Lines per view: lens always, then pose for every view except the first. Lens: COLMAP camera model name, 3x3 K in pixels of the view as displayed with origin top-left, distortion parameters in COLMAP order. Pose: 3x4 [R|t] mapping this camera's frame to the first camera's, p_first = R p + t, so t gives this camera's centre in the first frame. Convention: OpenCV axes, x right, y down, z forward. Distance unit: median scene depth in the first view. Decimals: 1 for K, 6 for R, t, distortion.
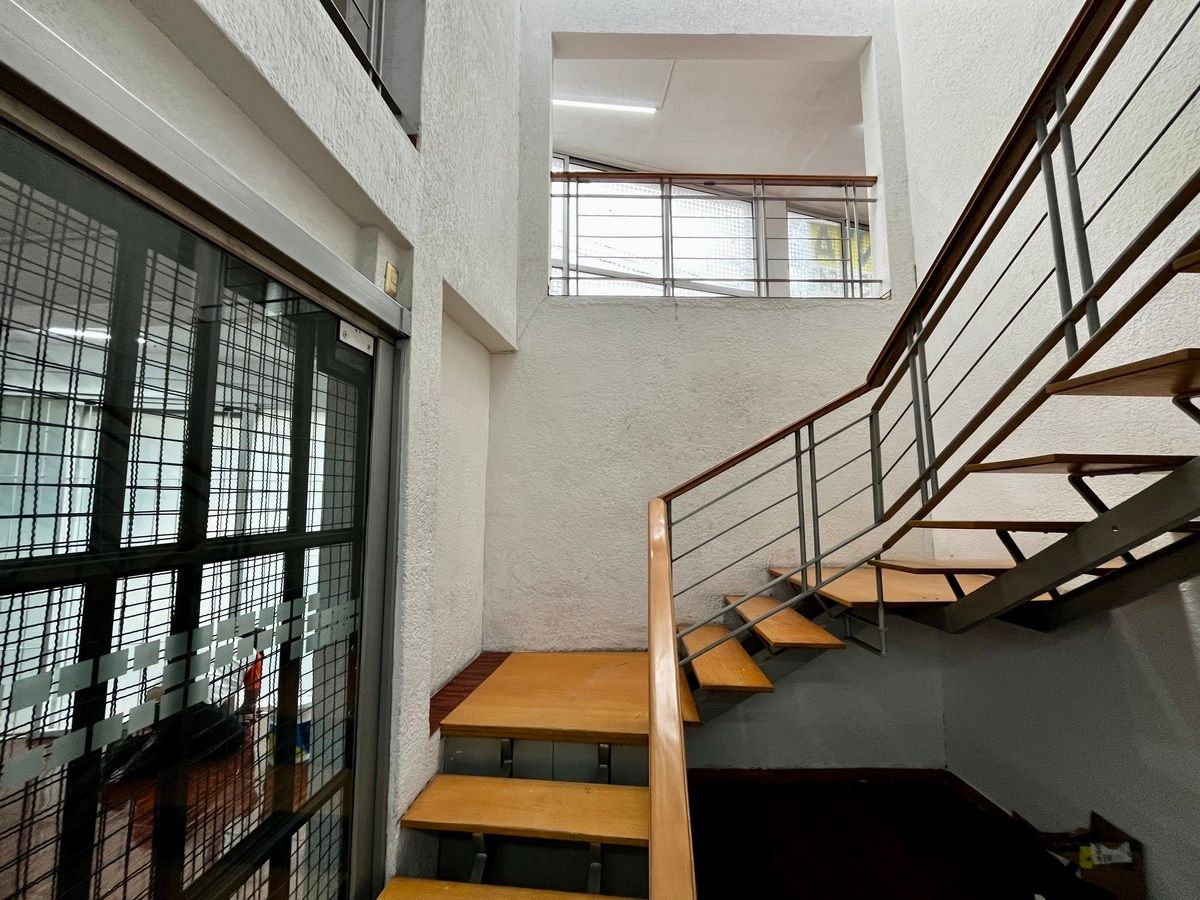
lens RADIAL K [[488.0, 0, 601.7], [0, 488.0, 448.3], [0, 0, 1]] dist [-0.005365, 0.000241]
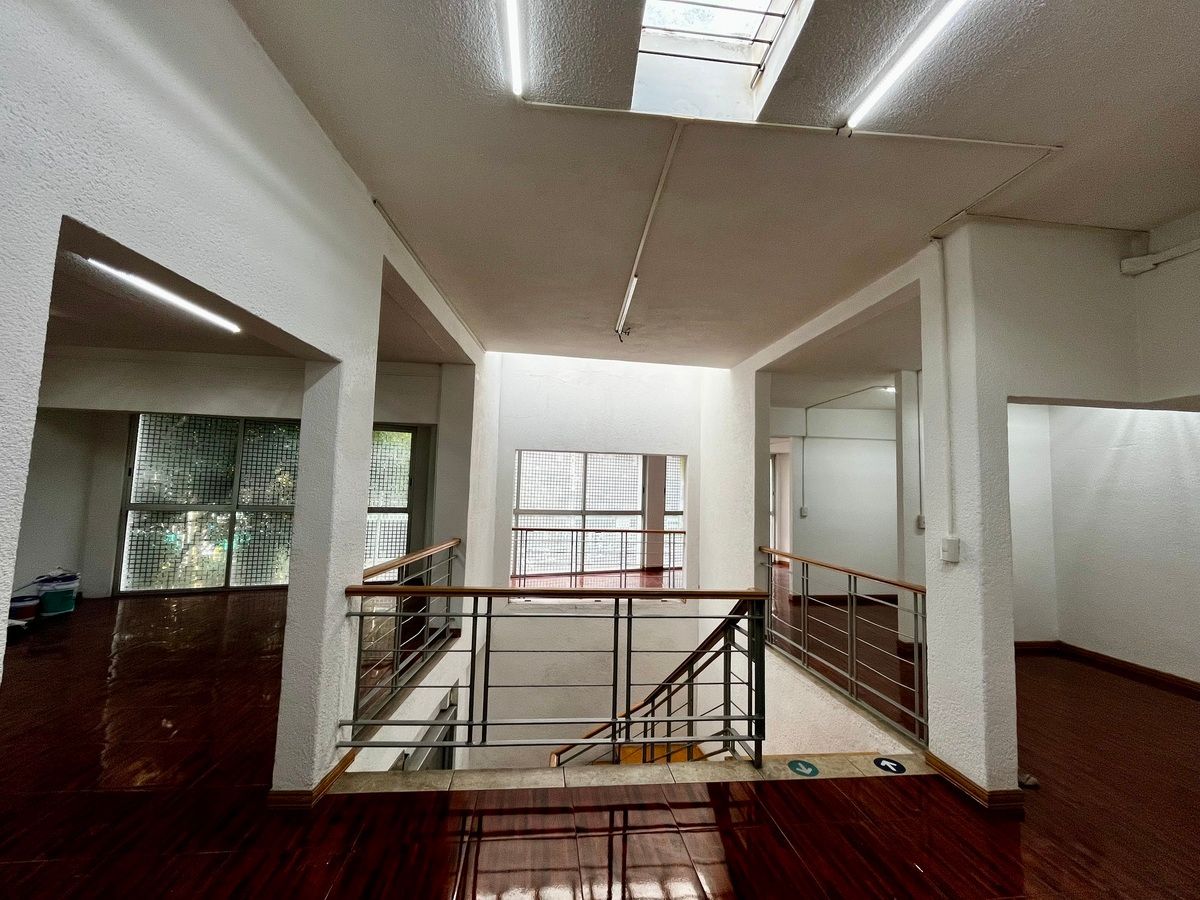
lens RADIAL K [[488.0, 0, 601.7], [0, 488.0, 448.3], [0, 0, 1]] dist [-0.005365, 0.000241]
pose [[0.992548, 0.041140, 0.114703, 0.006995], [-0.043104, 0.998962, 0.014696, -0.950620], [-0.113980, -0.019531, 0.993291, -0.900844]]
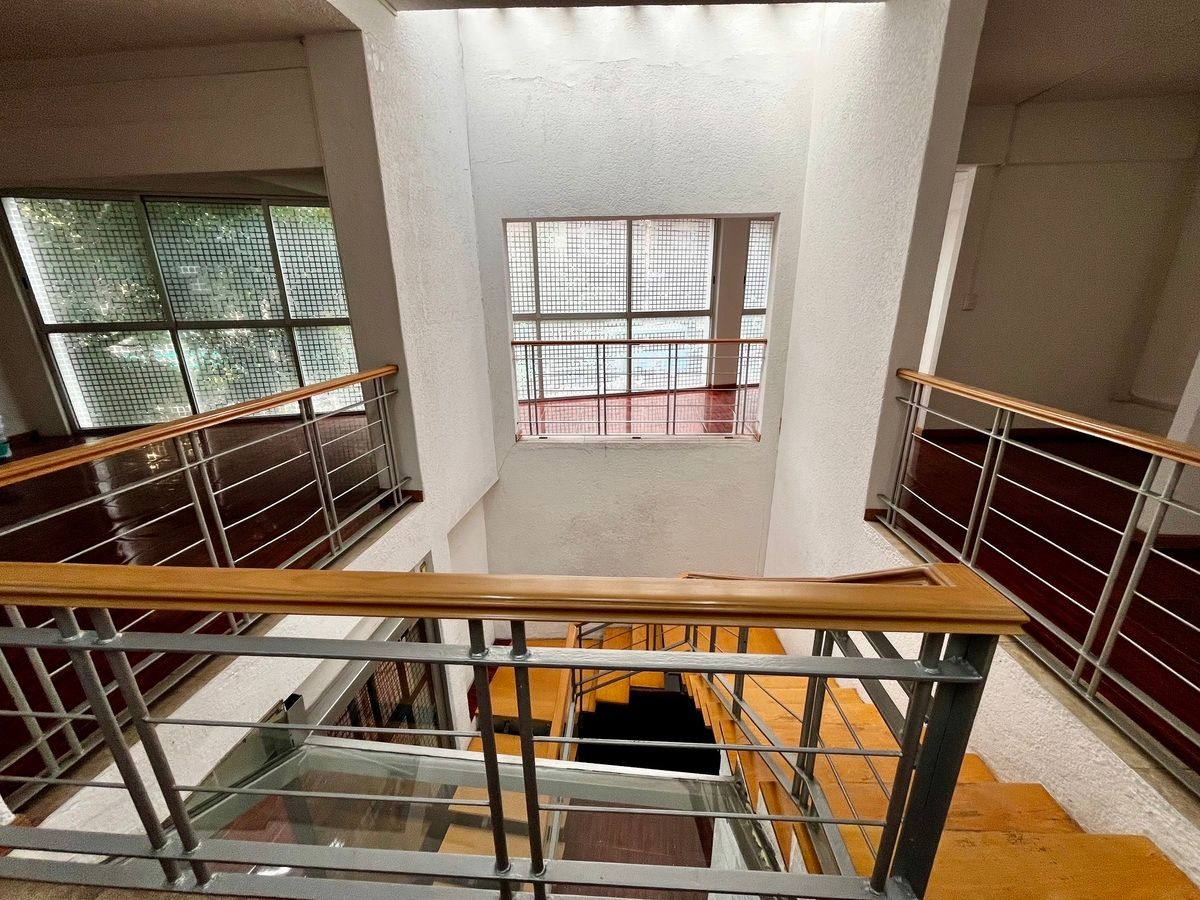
lens RADIAL K [[488.0, 0, 601.7], [0, 488.0, 448.3], [0, 0, 1]] dist [-0.005365, 0.000241]
pose [[0.998820, 0.005226, -0.048289, 0.209674], [0.014679, 0.915227, 0.402671, -0.864755], [0.046299, -0.402904, 0.914070, -0.308585]]
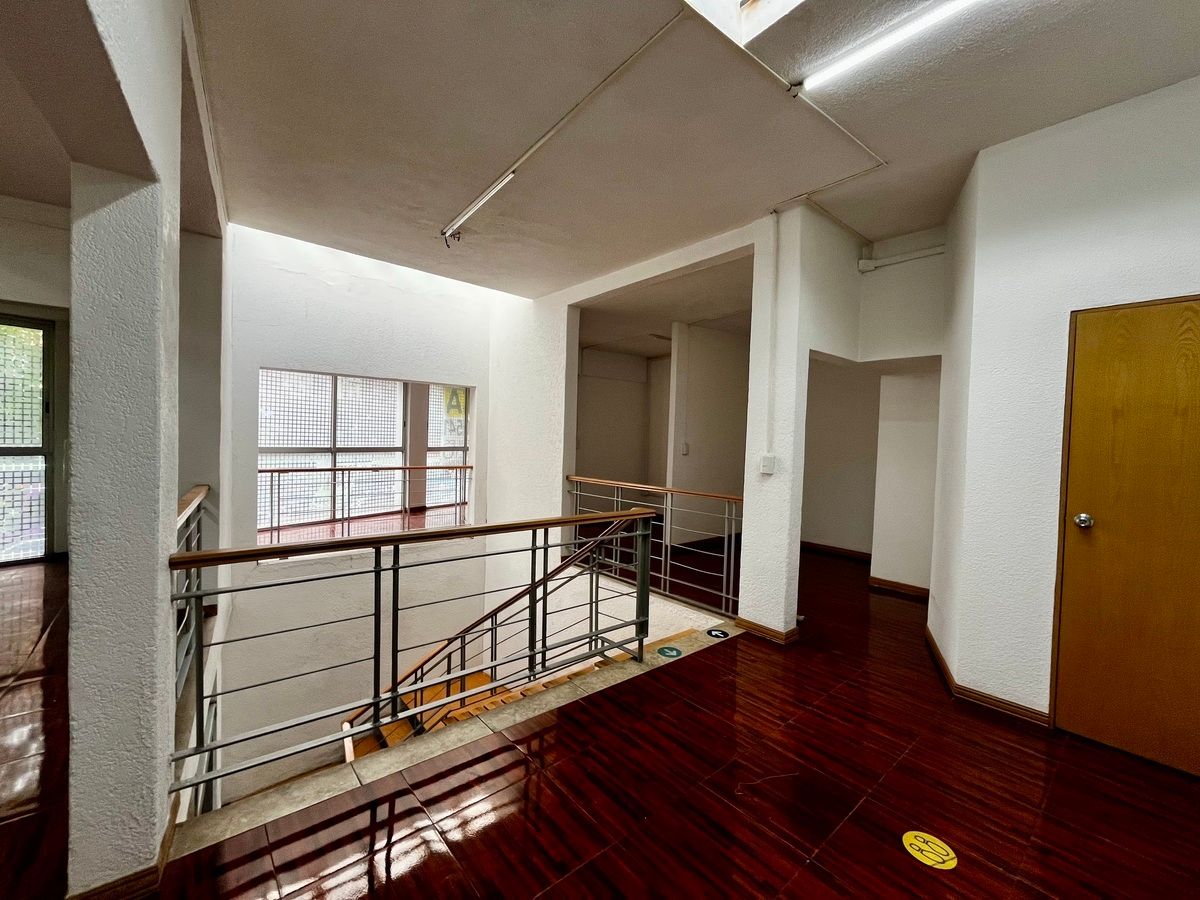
lens RADIAL K [[488.0, 0, 601.7], [0, 488.0, 448.3], [0, 0, 1]] dist [-0.005365, 0.000241]
pose [[0.762267, 0.007804, 0.647215, -0.269159], [-0.093473, 0.990773, 0.098143, -0.901191], [-0.640477, -0.135308, 0.755963, -0.732412]]
